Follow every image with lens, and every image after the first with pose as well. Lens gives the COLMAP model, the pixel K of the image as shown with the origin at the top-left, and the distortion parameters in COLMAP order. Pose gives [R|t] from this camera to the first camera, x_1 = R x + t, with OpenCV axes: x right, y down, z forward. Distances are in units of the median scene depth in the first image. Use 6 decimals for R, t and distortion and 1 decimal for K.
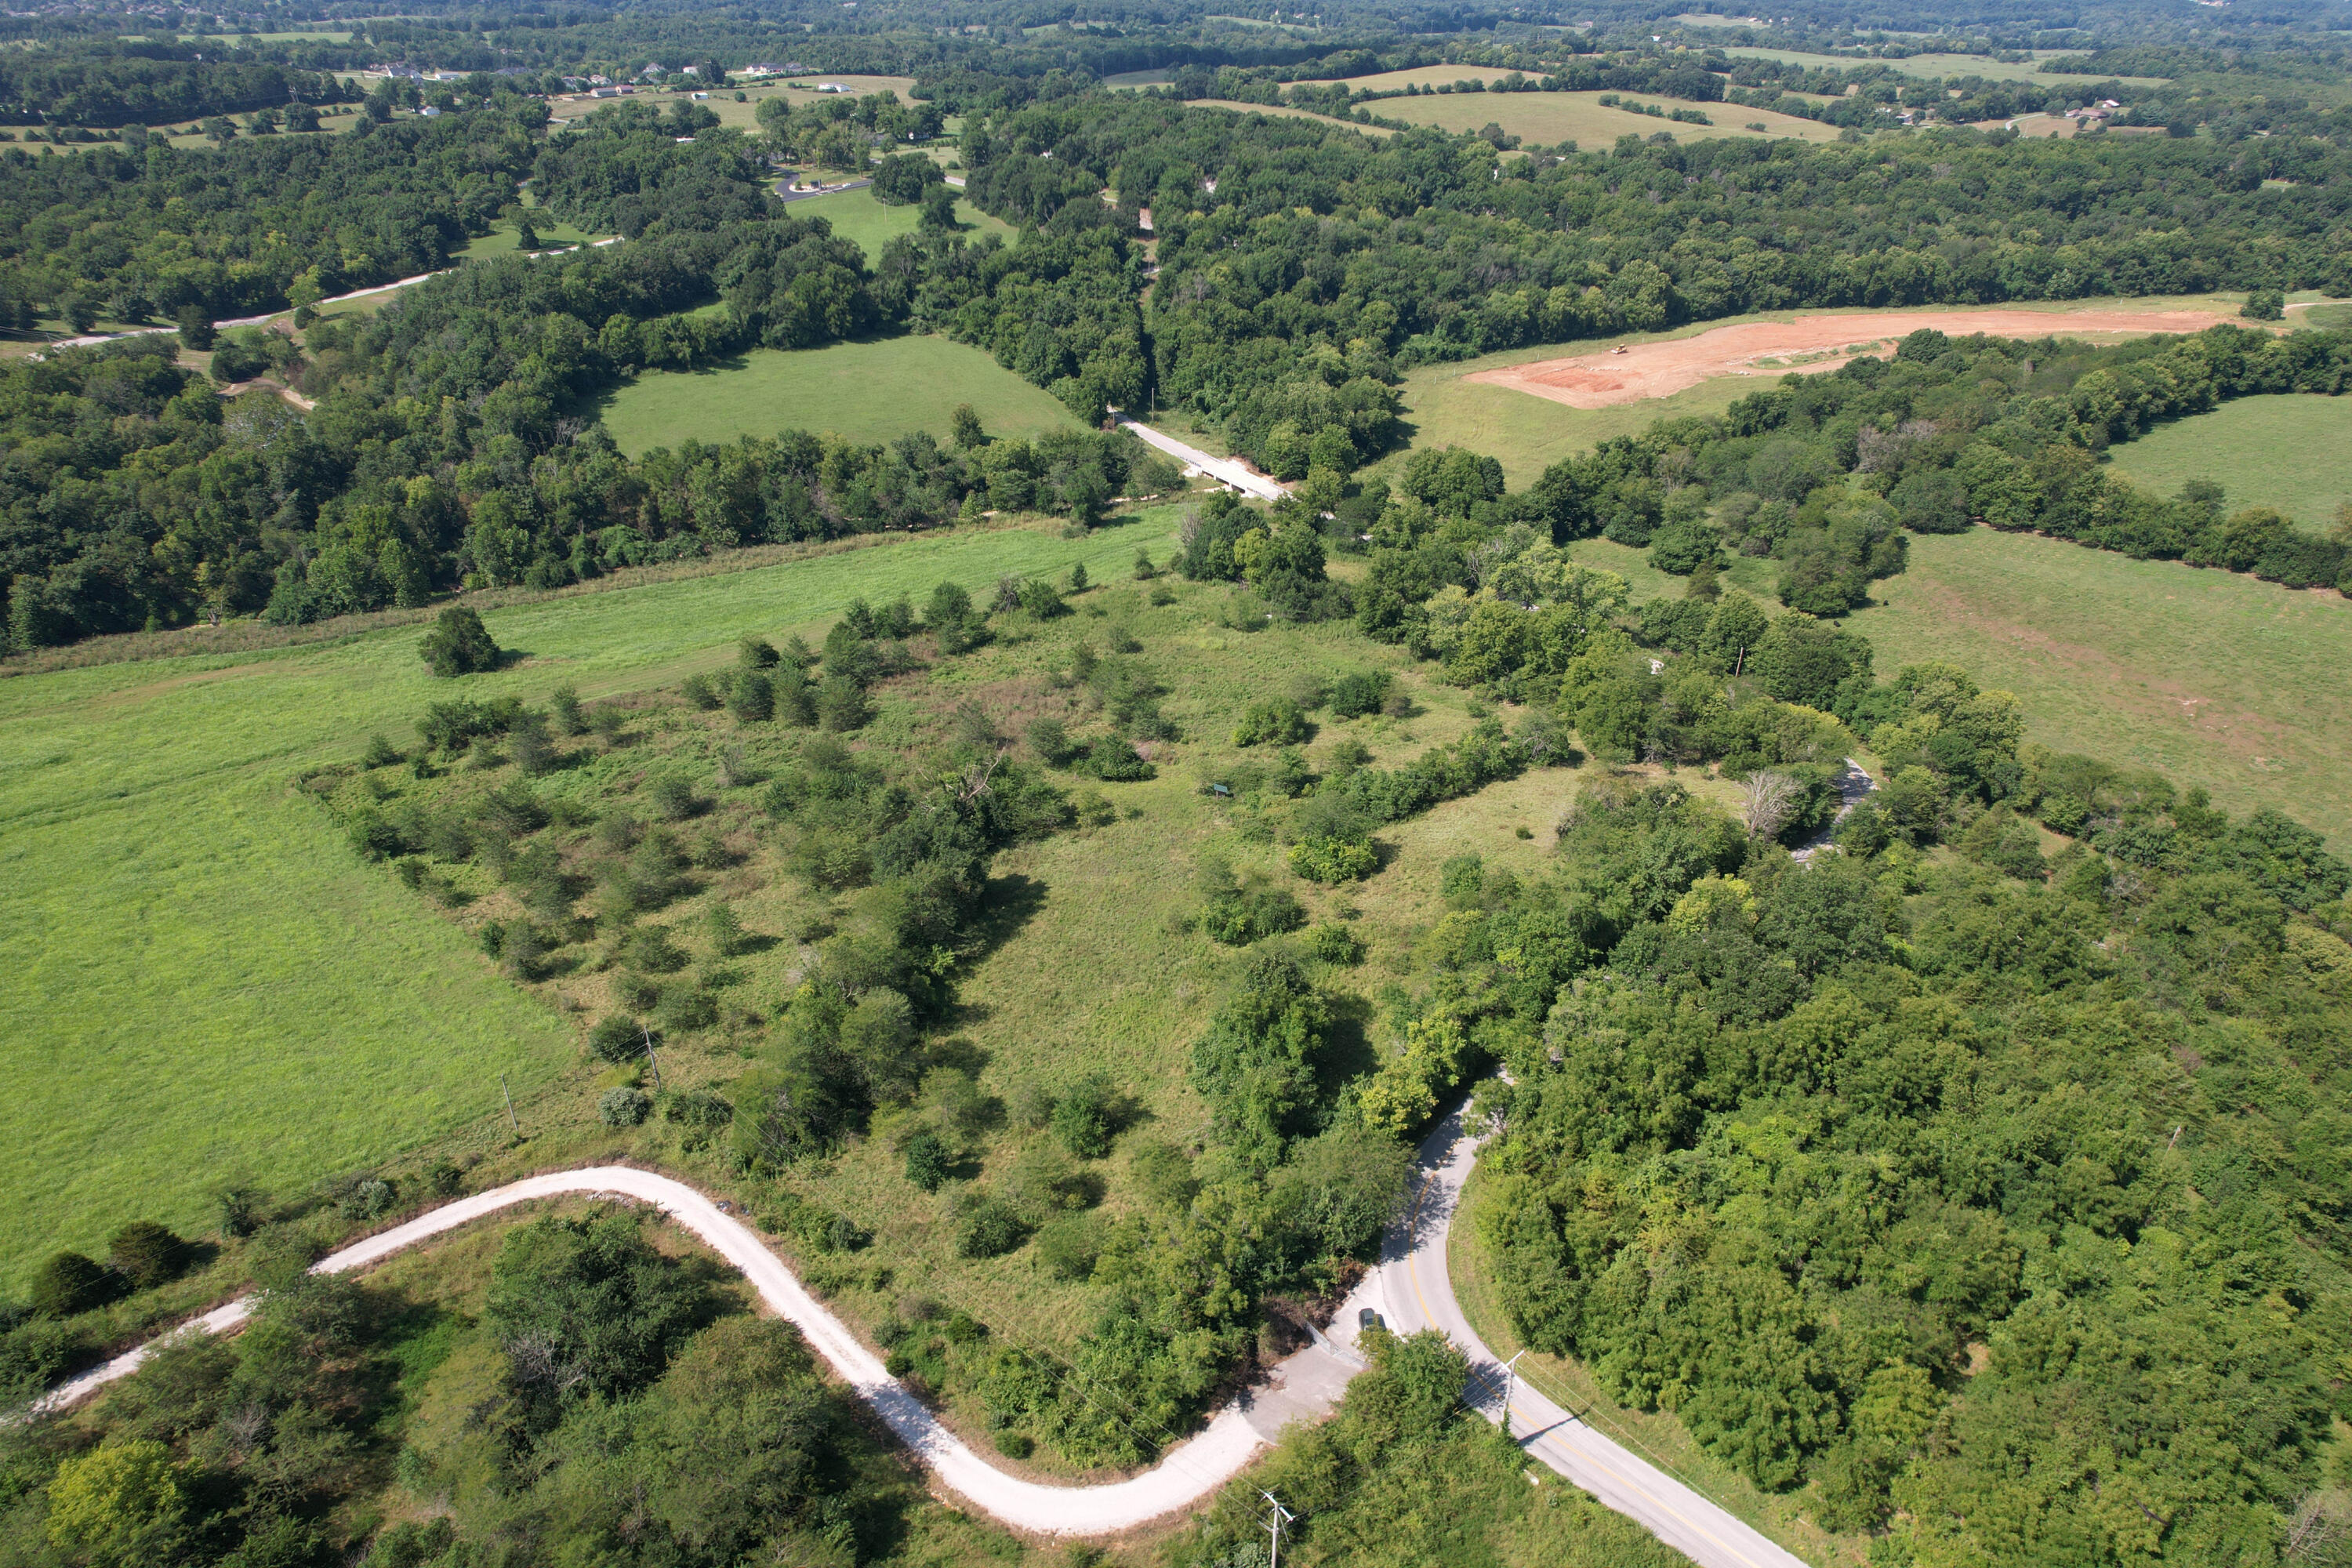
lens RADIAL K [[1499.3, 0, 1183.9], [0, 1499.3, 784.2], [0, 0, 1]] dist [-0.079492, 0.070887]
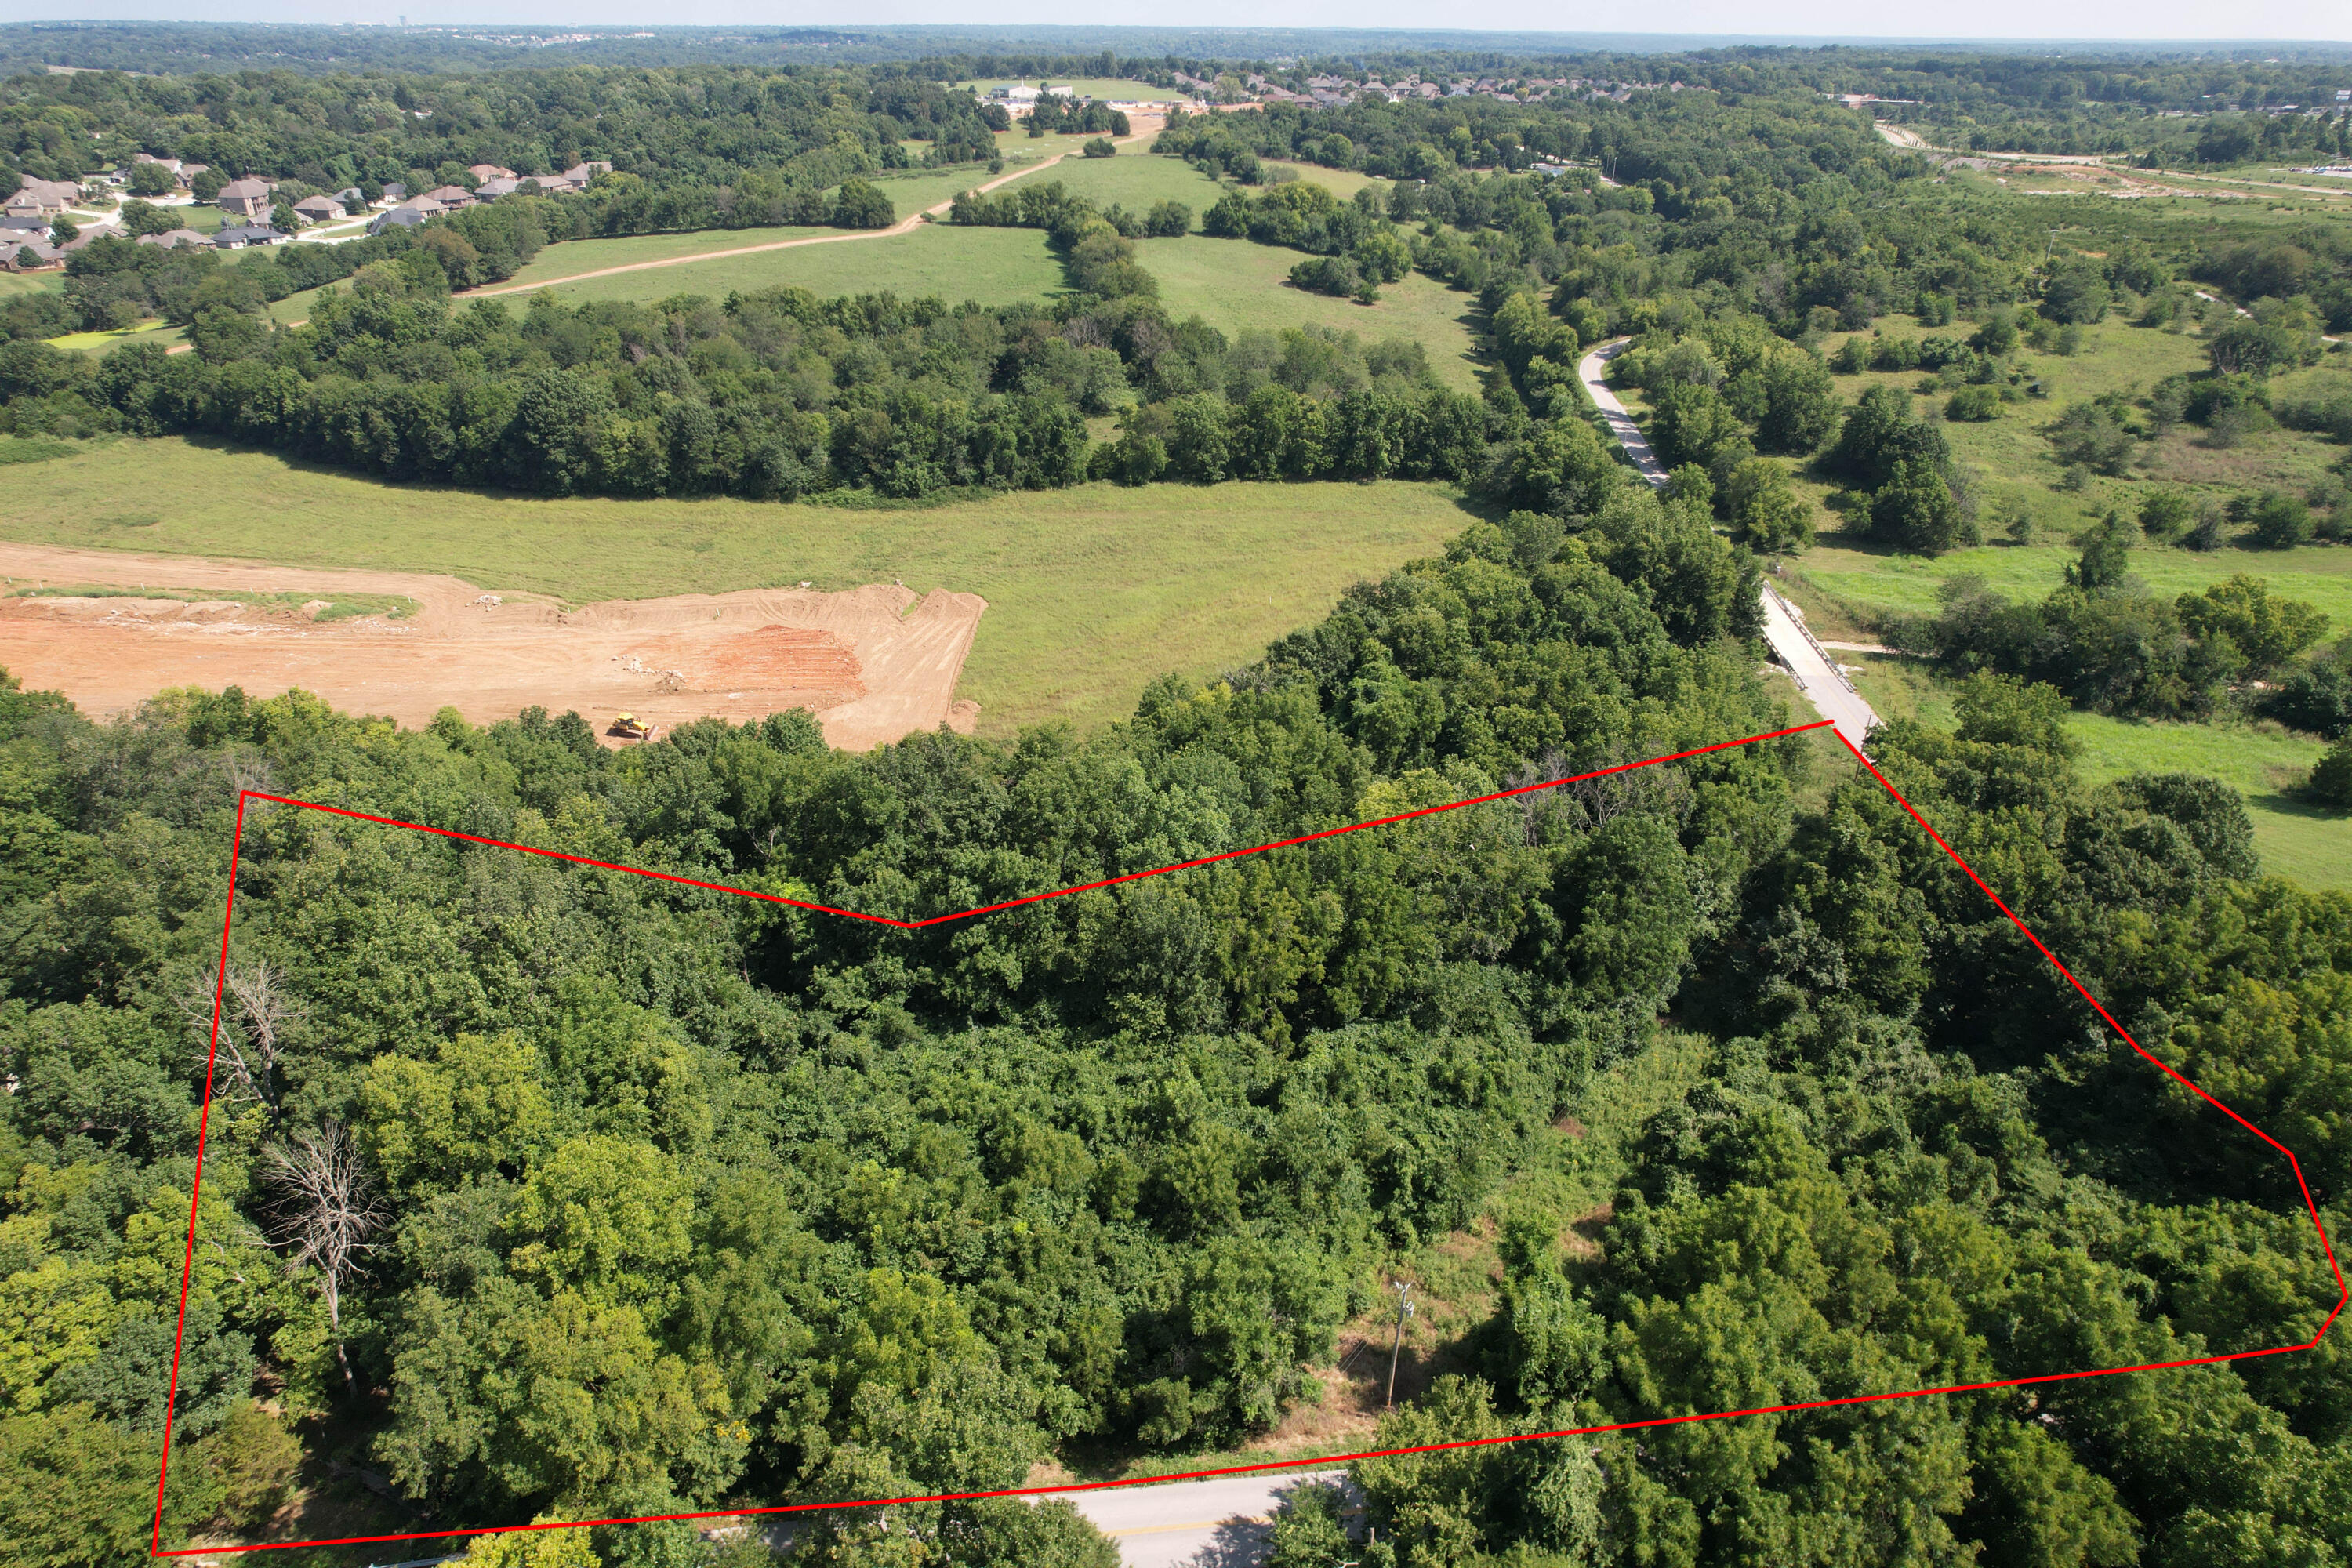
lens RADIAL K [[1509.4, 0, 1182.1], [0, 1509.4, 769.9], [0, 0, 1]] dist [-0.081951, 0.075772]
pose [[-0.811903, -0.272909, 0.516075, -0.096503], [0.277121, 0.597892, 0.752149, -0.719258], [-0.513826, 0.753688, -0.409802, 1.477703]]
